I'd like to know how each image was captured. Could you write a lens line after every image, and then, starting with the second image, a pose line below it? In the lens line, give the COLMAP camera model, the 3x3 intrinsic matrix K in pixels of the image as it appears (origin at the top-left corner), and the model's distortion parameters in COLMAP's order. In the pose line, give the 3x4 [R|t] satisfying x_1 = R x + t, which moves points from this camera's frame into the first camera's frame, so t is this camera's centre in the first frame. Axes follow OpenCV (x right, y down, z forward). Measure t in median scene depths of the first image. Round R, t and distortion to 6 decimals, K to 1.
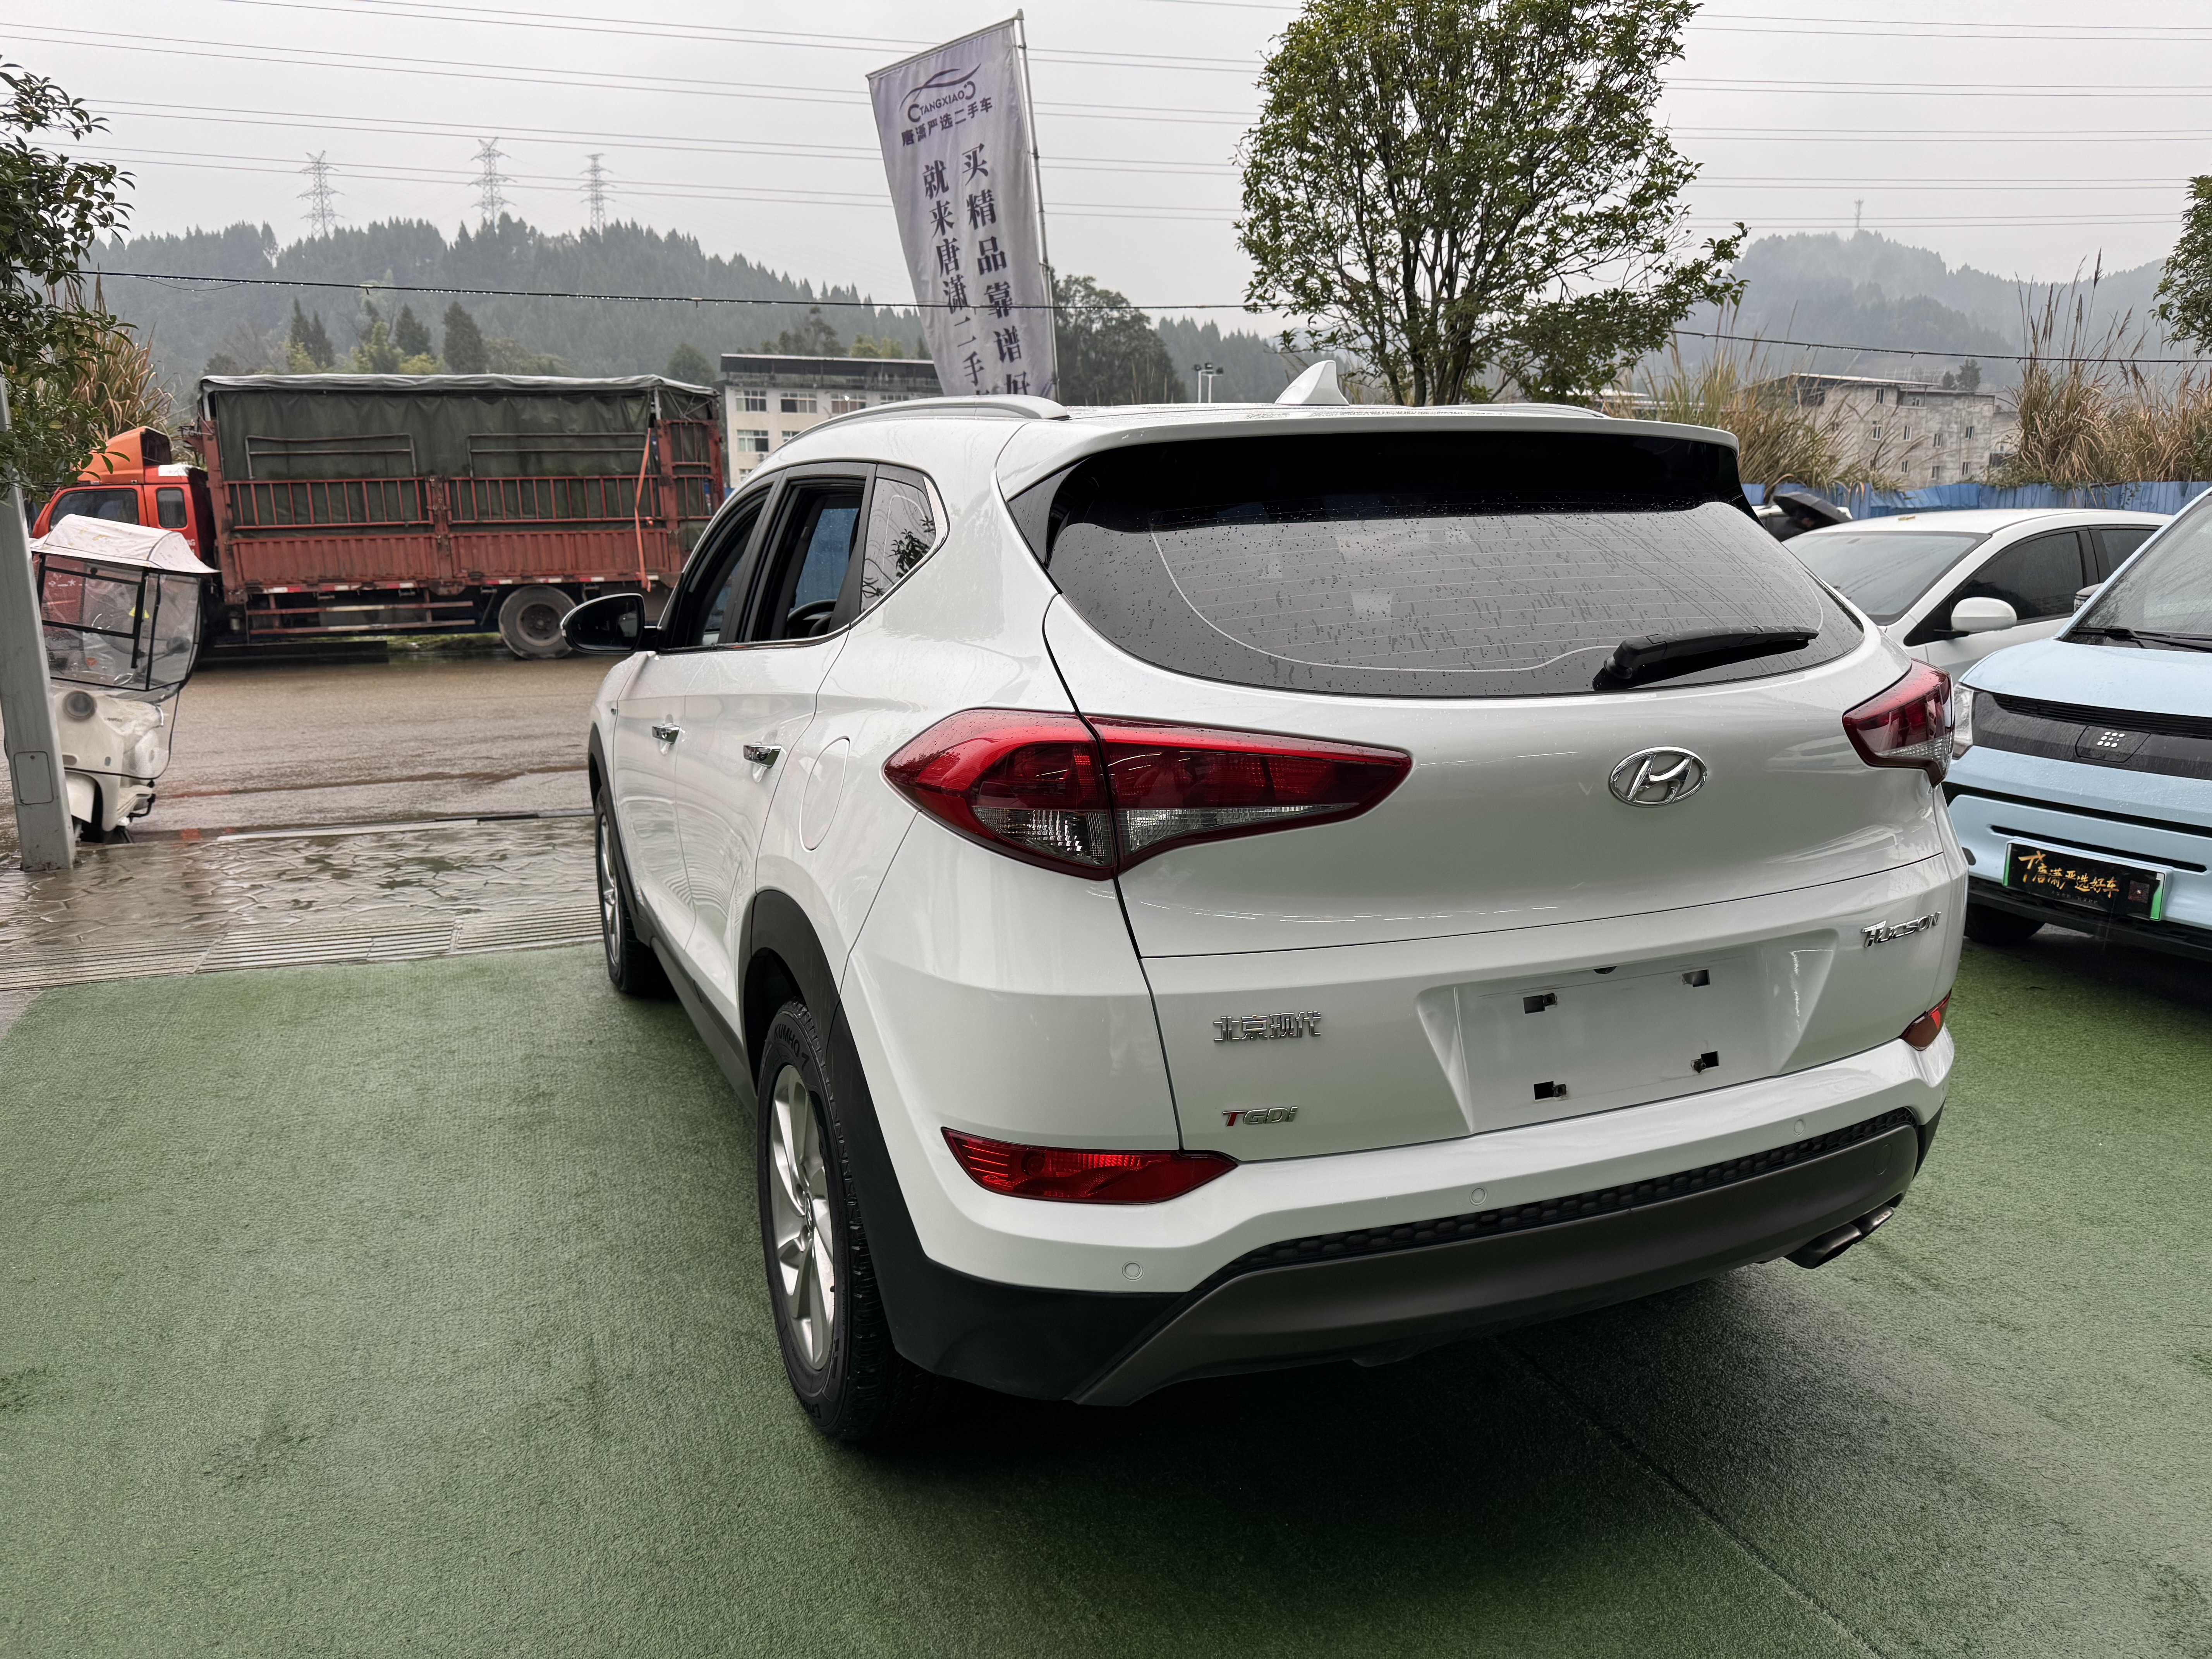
lens RADIAL K [[1568.3, 0, 1115.2], [0, 1568.3, 832.8], [0, 0, 1]] dist [0.059142, -0.046478]
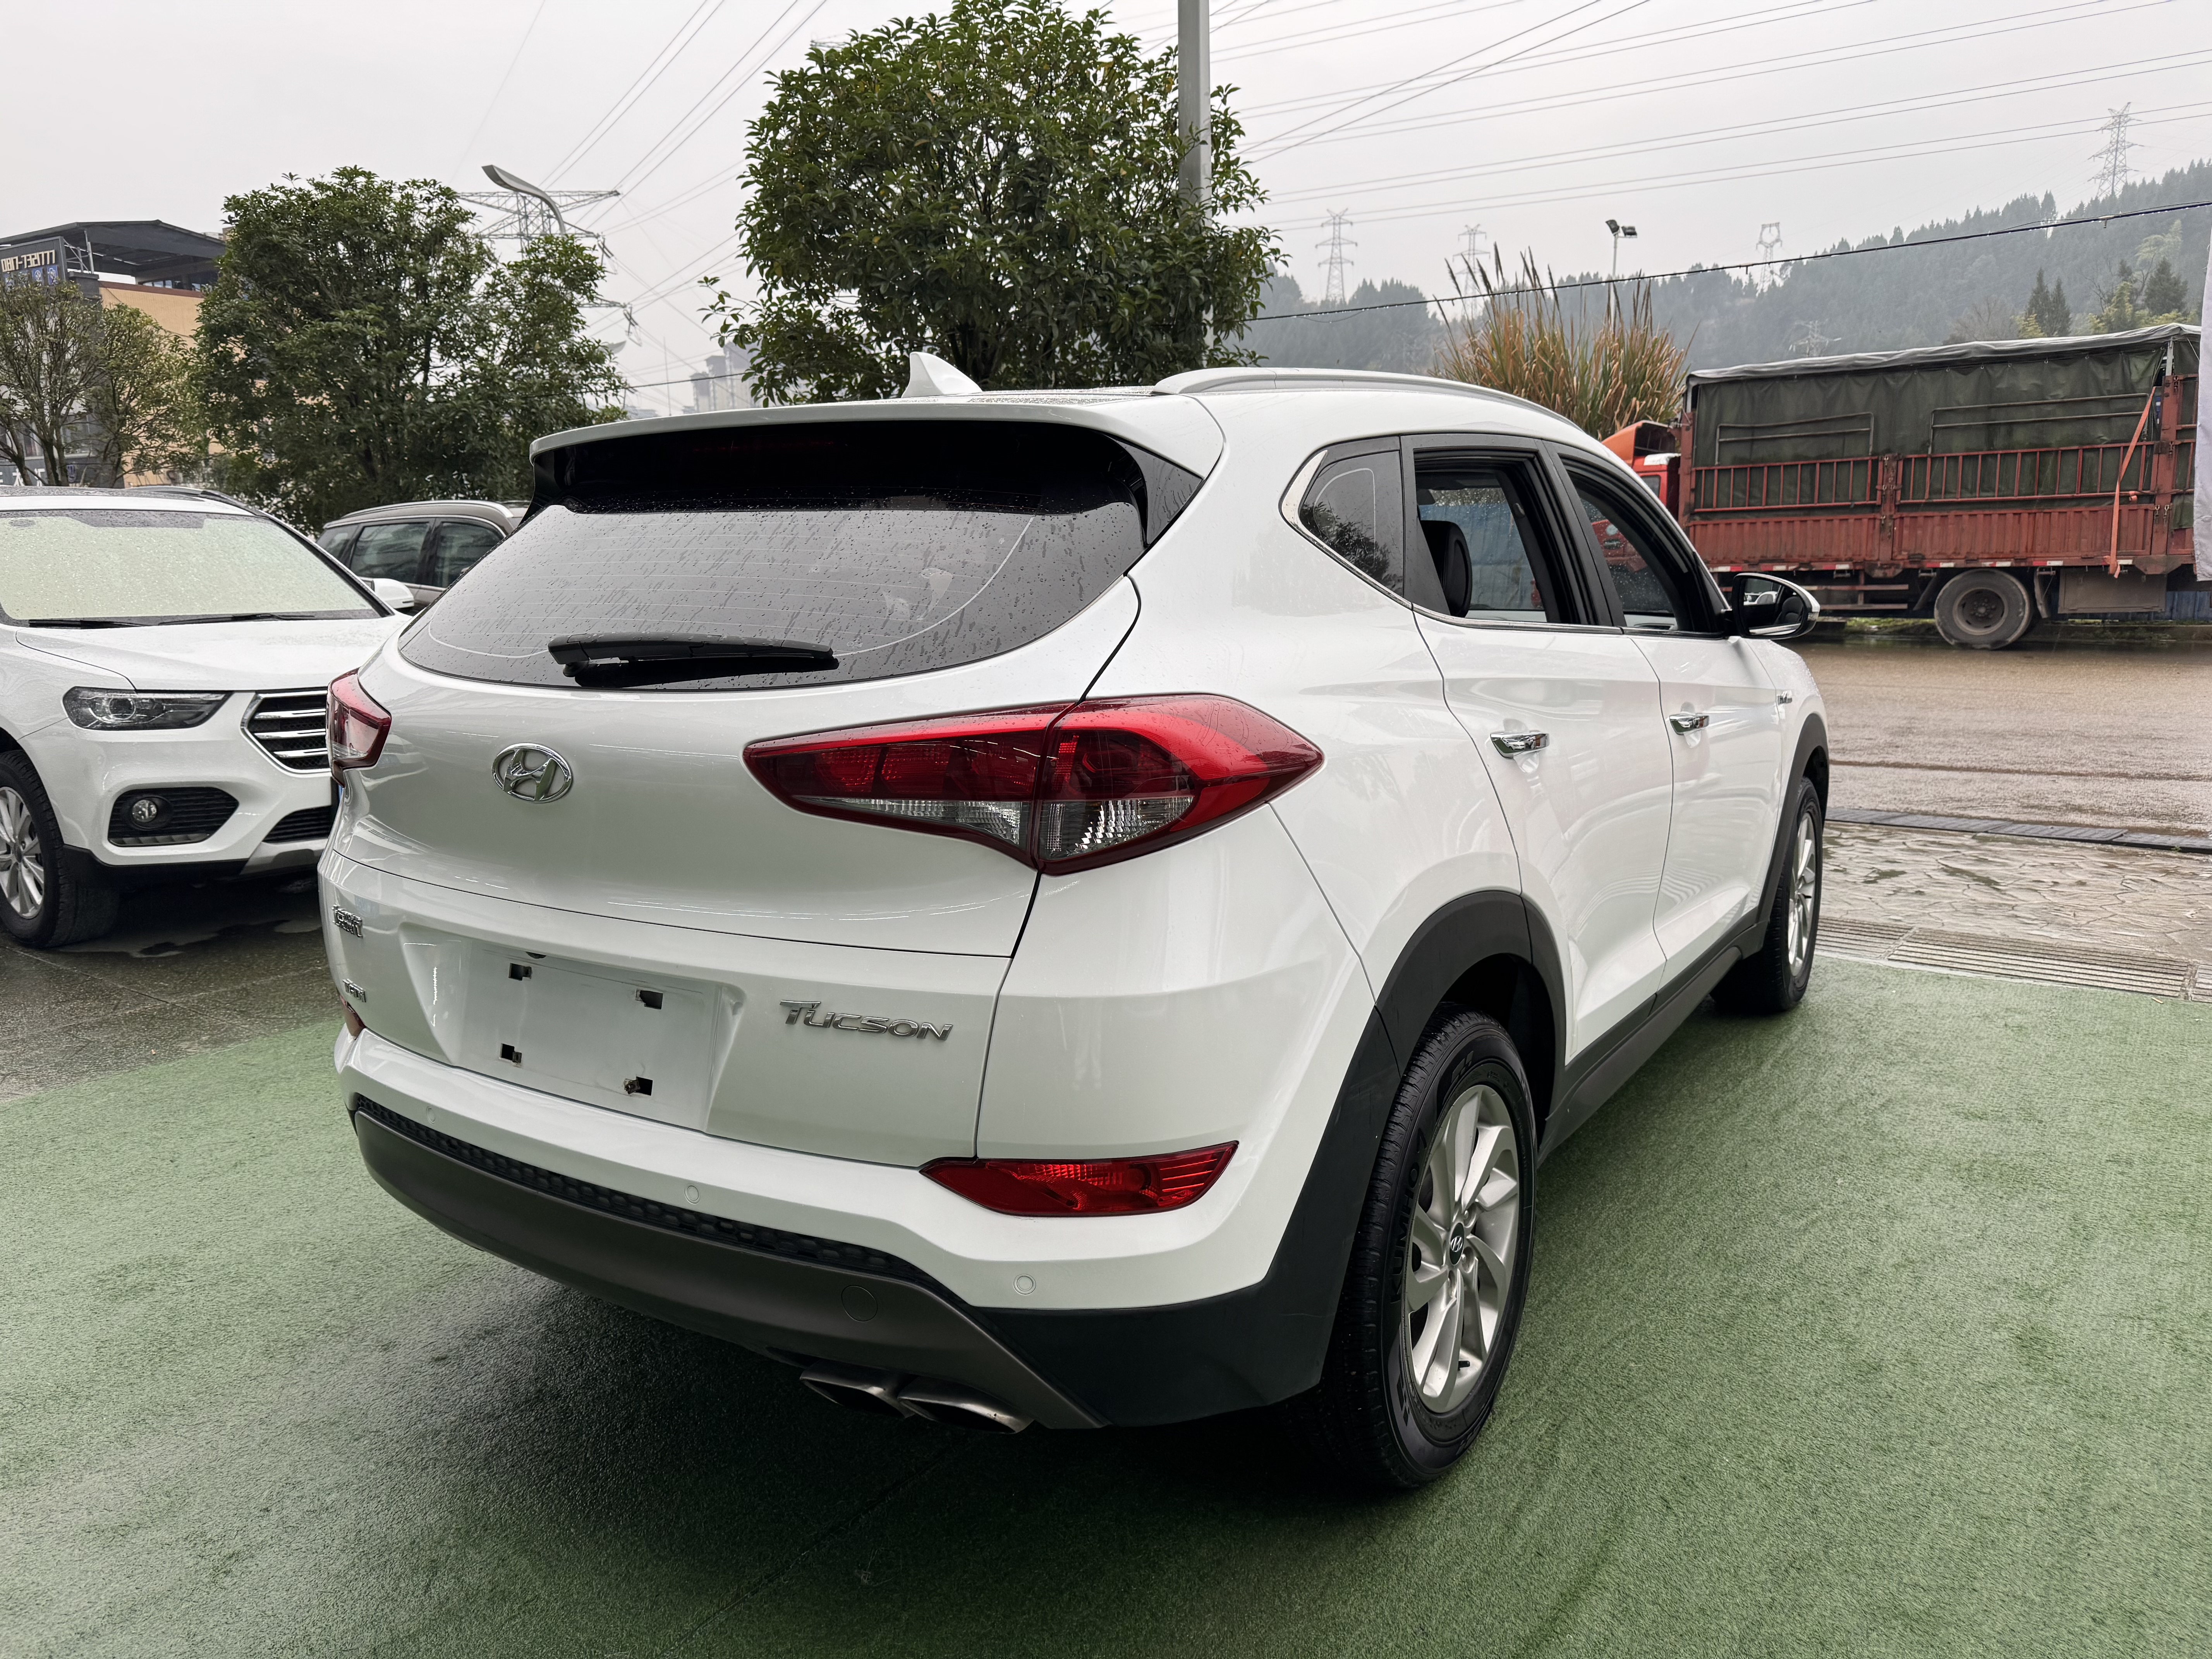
lens RADIAL K [[1568.3, 0, 1112.0], [0, 1568.3, 838.0], [0, 0, 1]] dist [0.059142, -0.046478]
pose [[0.559725, 0.166223, -0.811836, 0.129835], [-0.153506, 0.983518, 0.095540, -0.013859], [0.814337, 0.071145, 0.576016, 0.068022]]
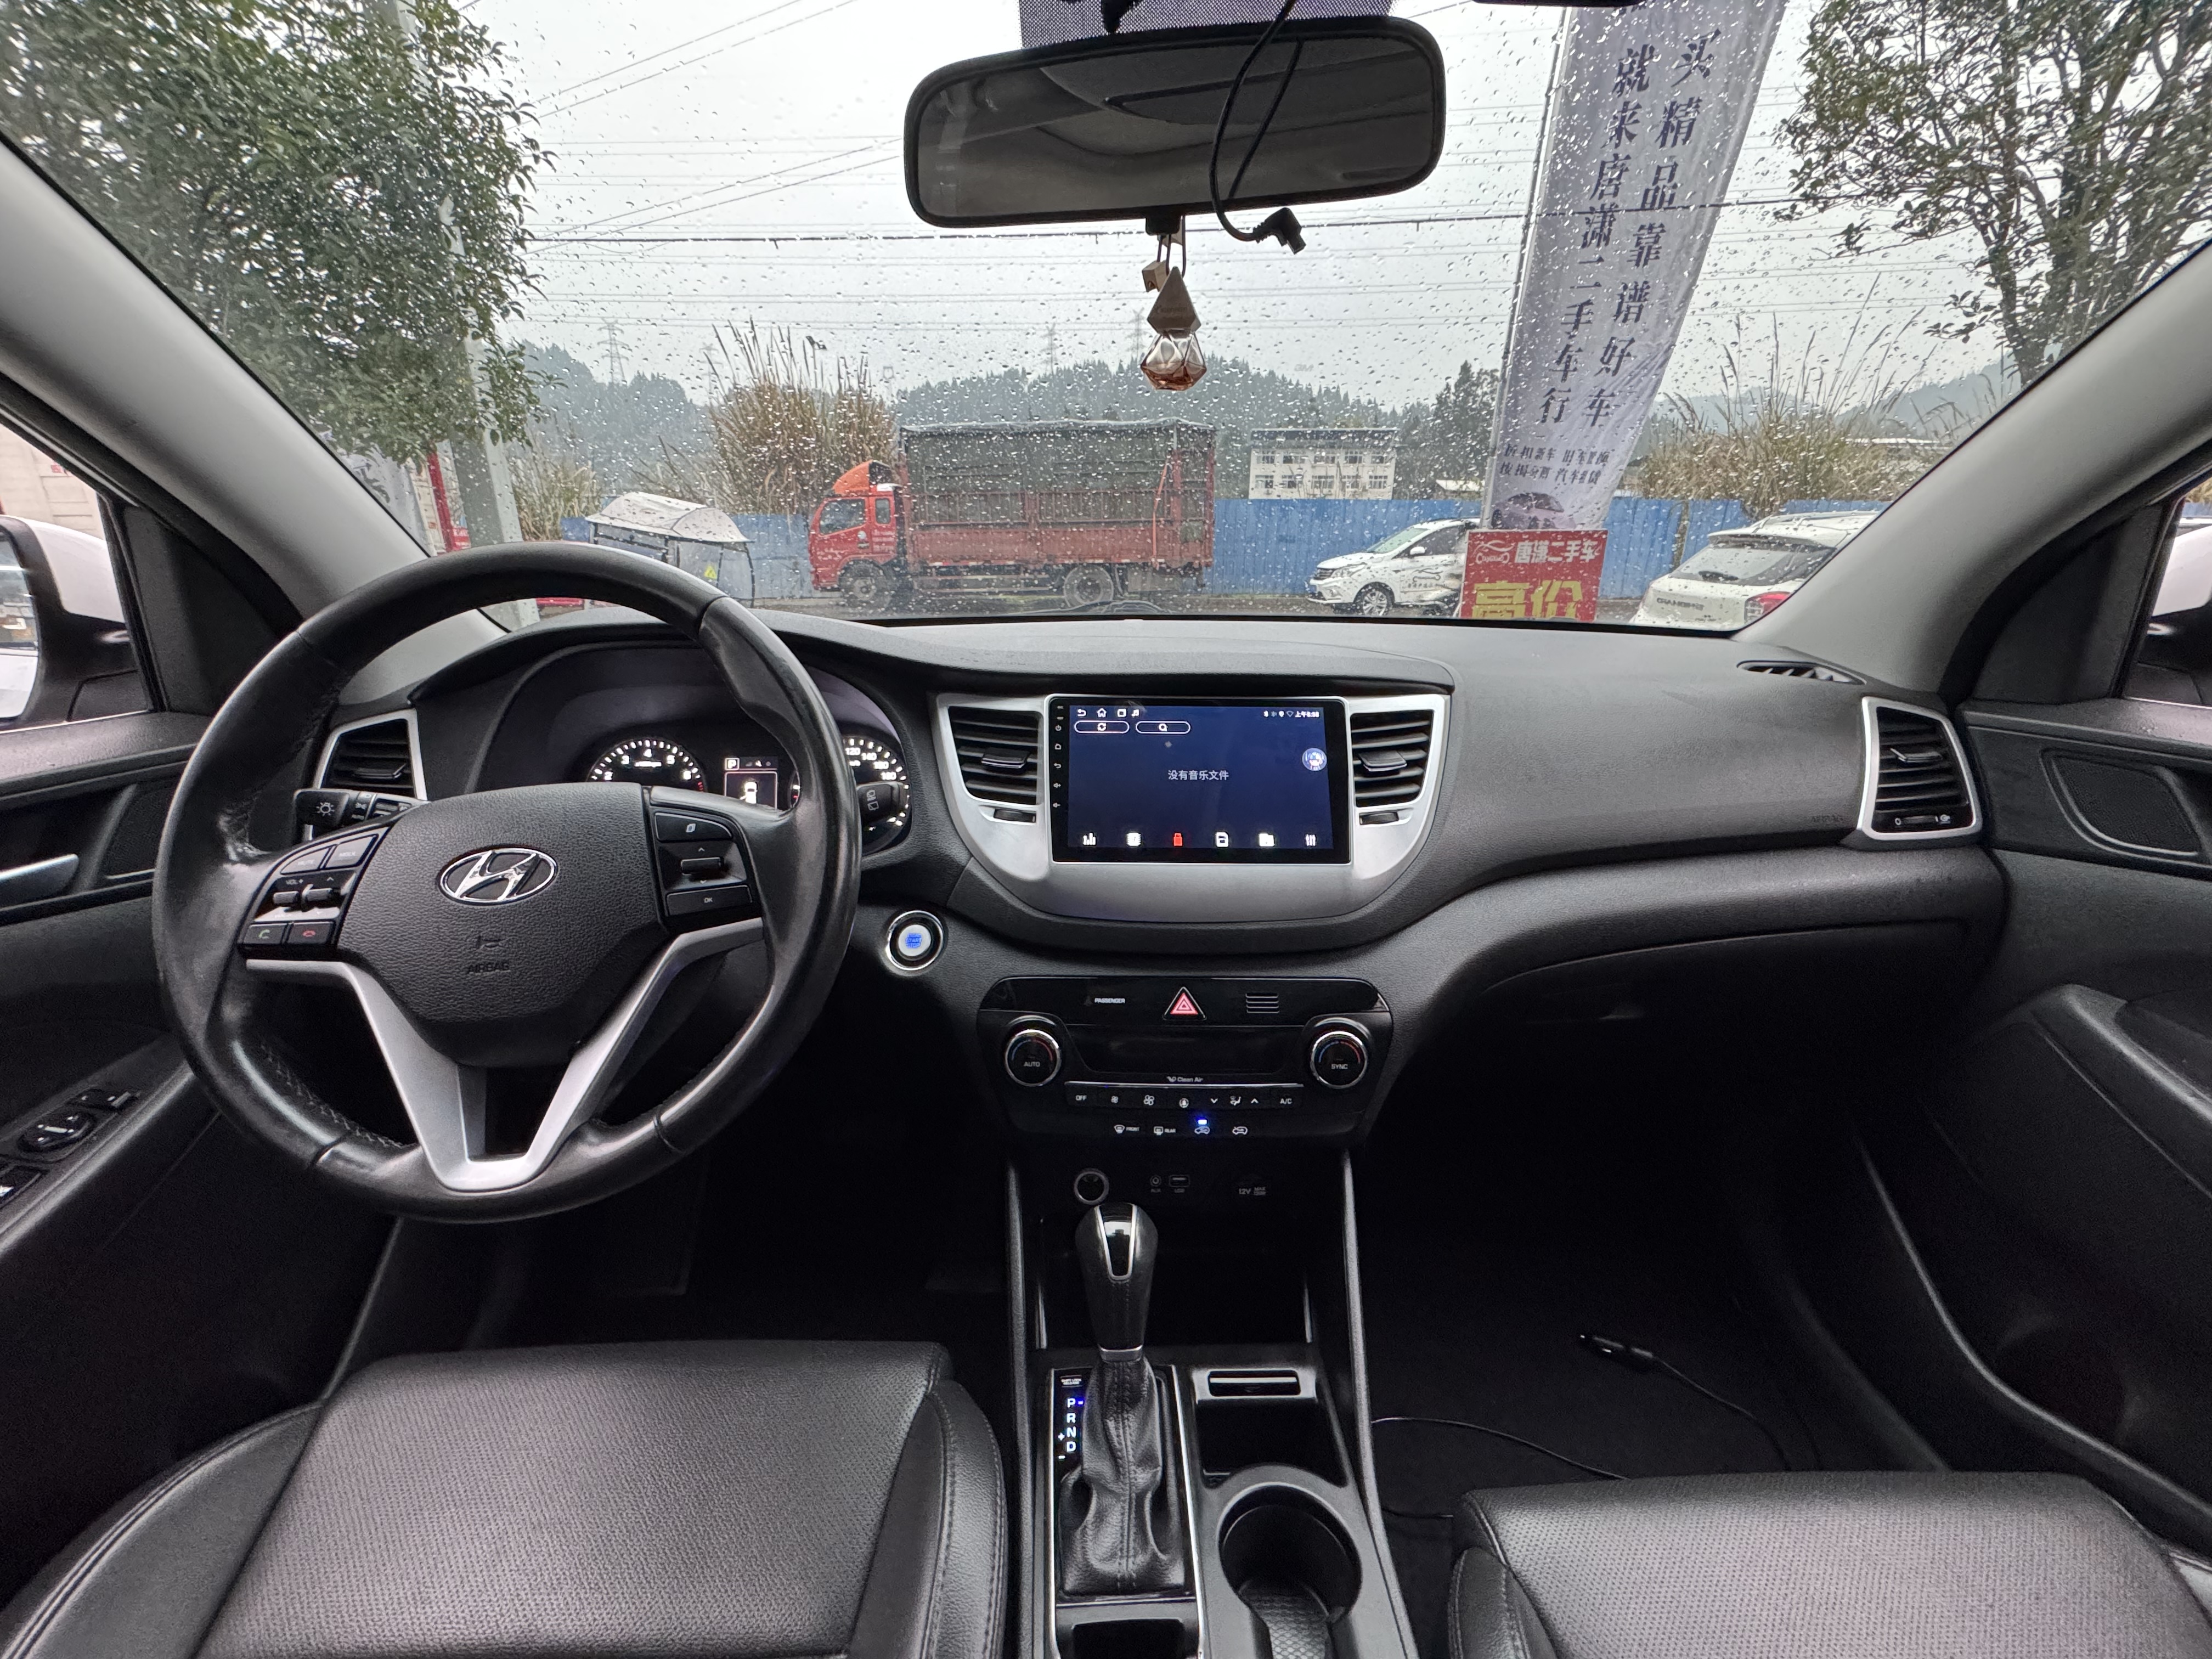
lens RADIAL K [[907.1, 0, 1105.1], [0, 907.1, 810.4], [0, 0, 1]] dist [0.004869, 0.000536]
pose [[0.926585, 0.122909, -0.355435, -0.013951], [-0.086227, 0.989343, 0.117326, -0.028028], [0.366068, -0.078064, 0.927308, 0.187871]]
